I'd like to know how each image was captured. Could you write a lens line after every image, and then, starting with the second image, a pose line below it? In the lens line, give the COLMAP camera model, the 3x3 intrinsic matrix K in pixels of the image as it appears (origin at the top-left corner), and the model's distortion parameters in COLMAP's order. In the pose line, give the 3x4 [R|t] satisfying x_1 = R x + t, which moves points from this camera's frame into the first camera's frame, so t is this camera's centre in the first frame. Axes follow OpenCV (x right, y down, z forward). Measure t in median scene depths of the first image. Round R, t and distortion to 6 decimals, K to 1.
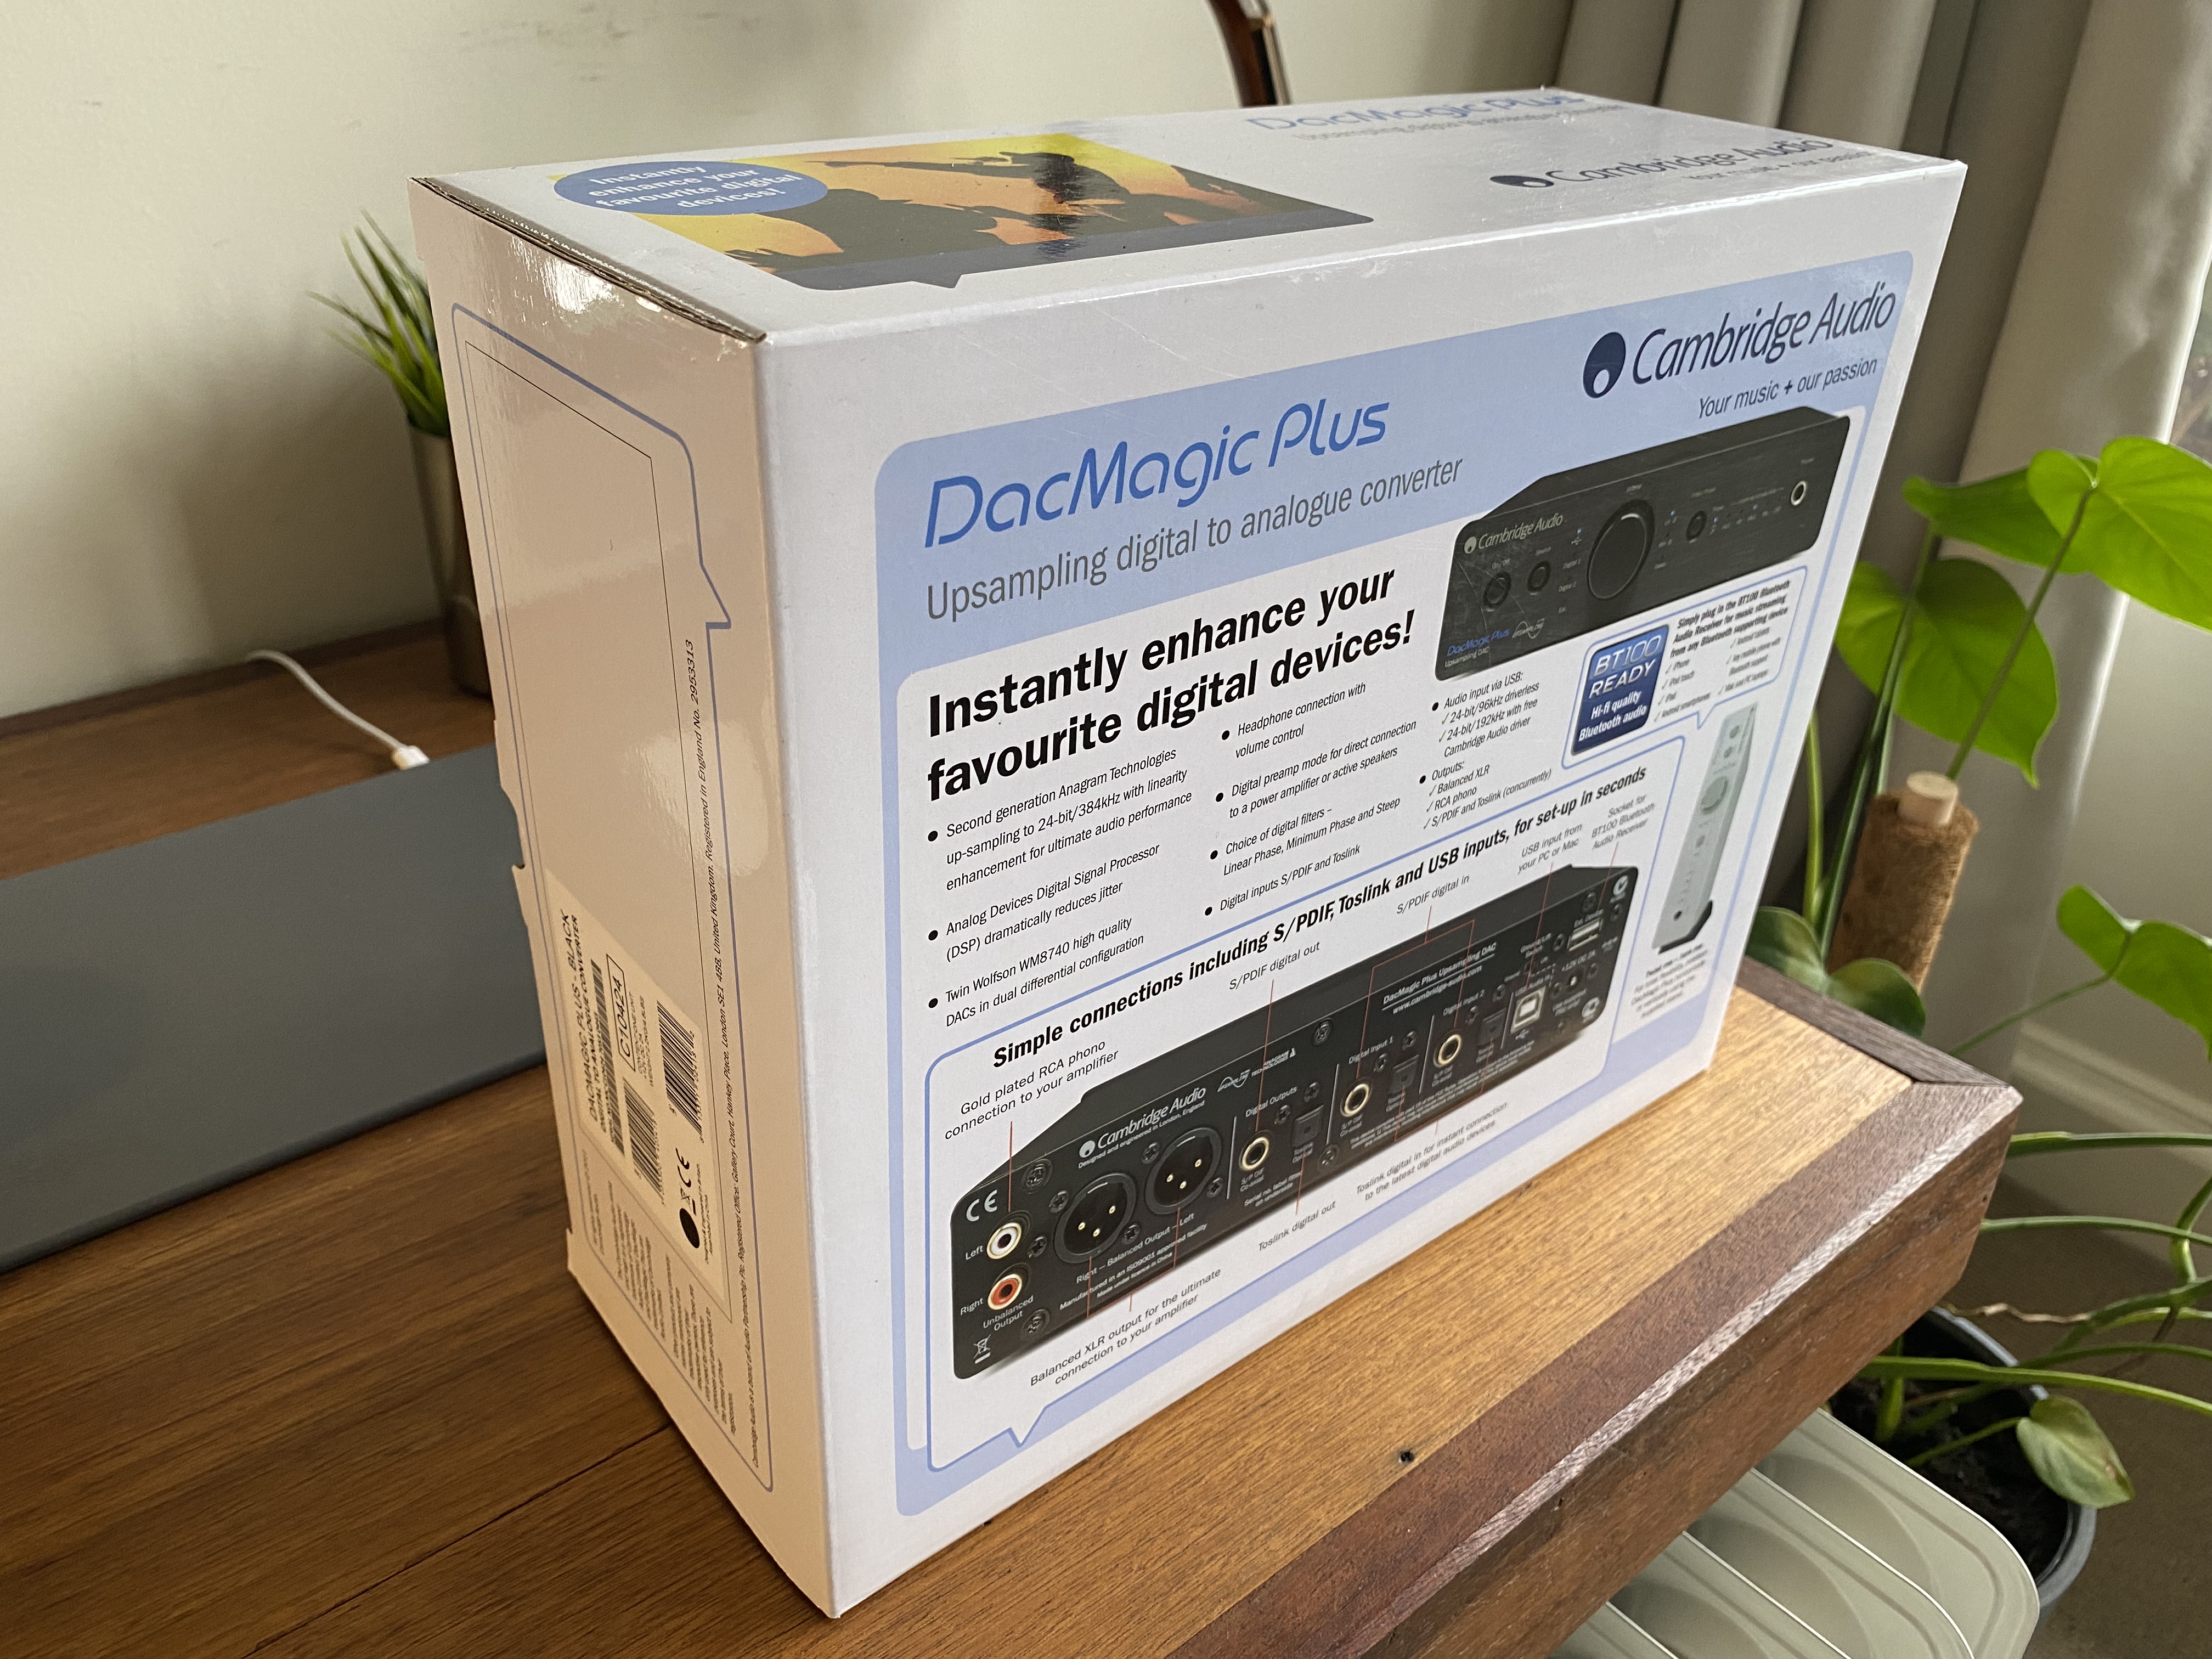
lens RADIAL K [[1700.6, 0, 1106.0], [0, 1700.6, 829.5], [0, 0, 1]] dist [-0.001294, 0.008288]
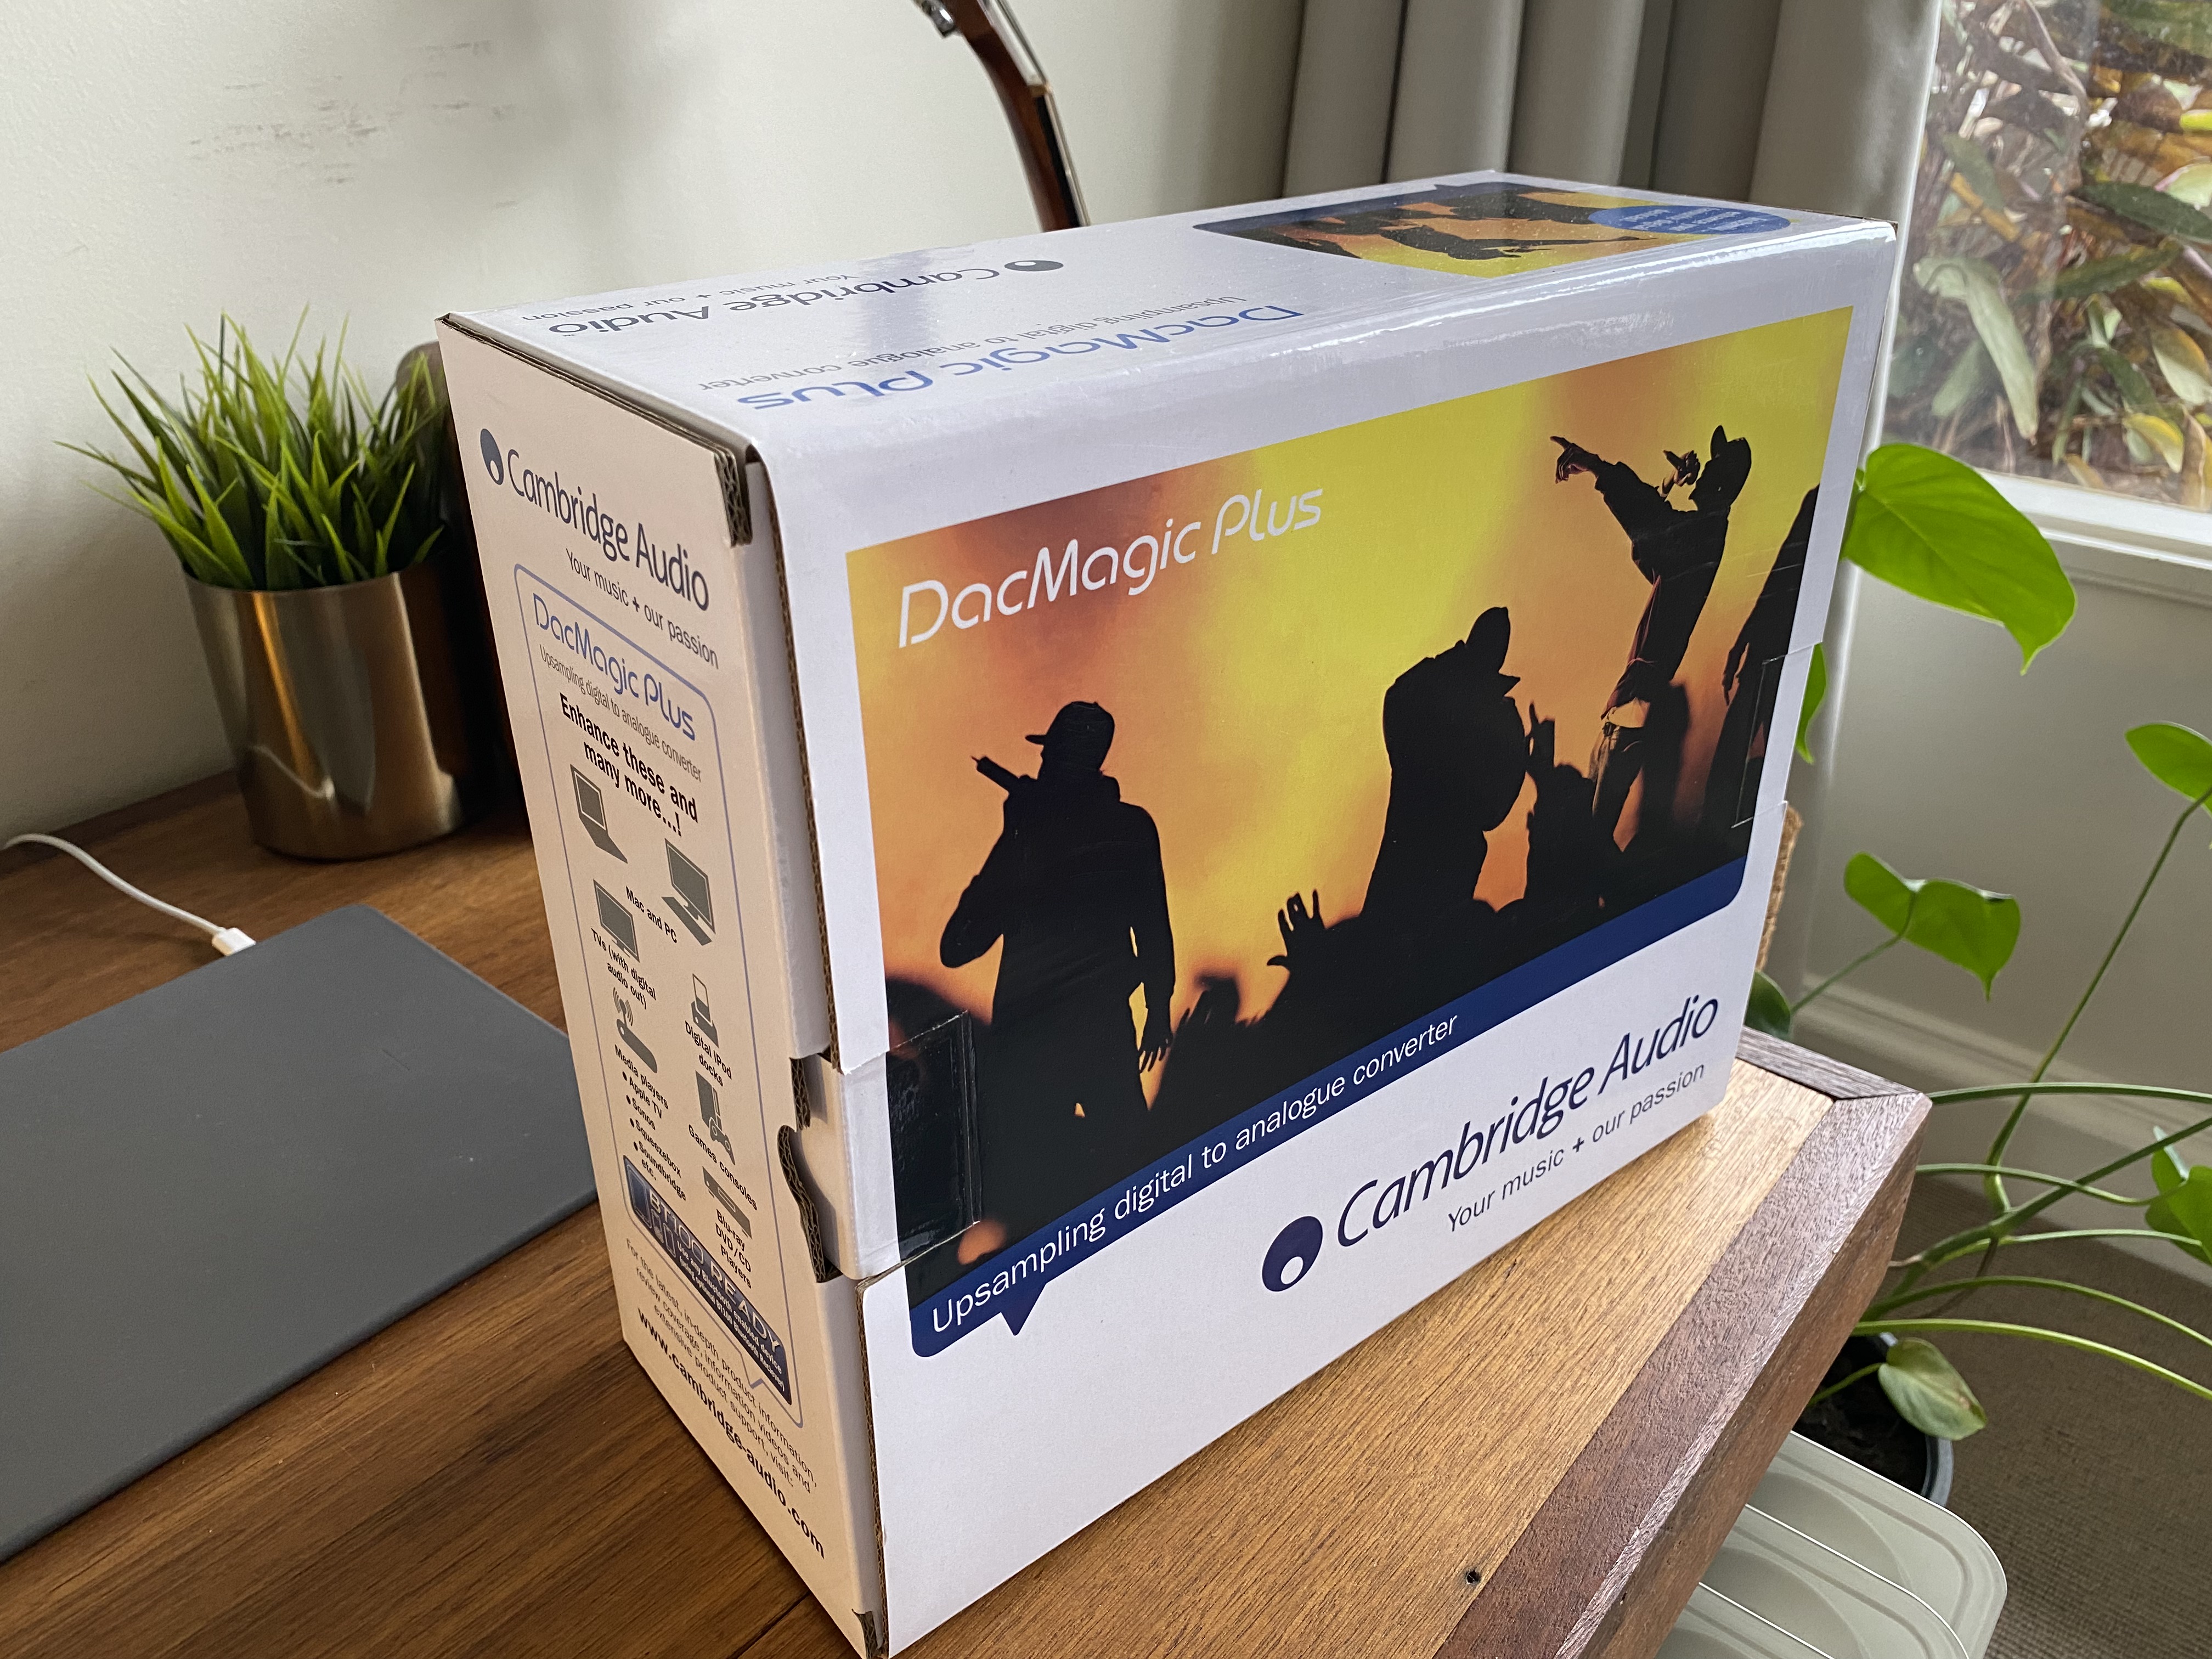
lens RADIAL K [[1700.6, 0, 1106.0], [0, 1700.6, 829.5], [0, 0, 1]] dist [-0.001294, 0.008288]
pose [[0.982839, -0.107401, 0.149976, -0.103557], [0.108534, 0.994093, 0.000634, -0.067123], [-0.149158, 0.015654, 0.988689, 0.036562]]
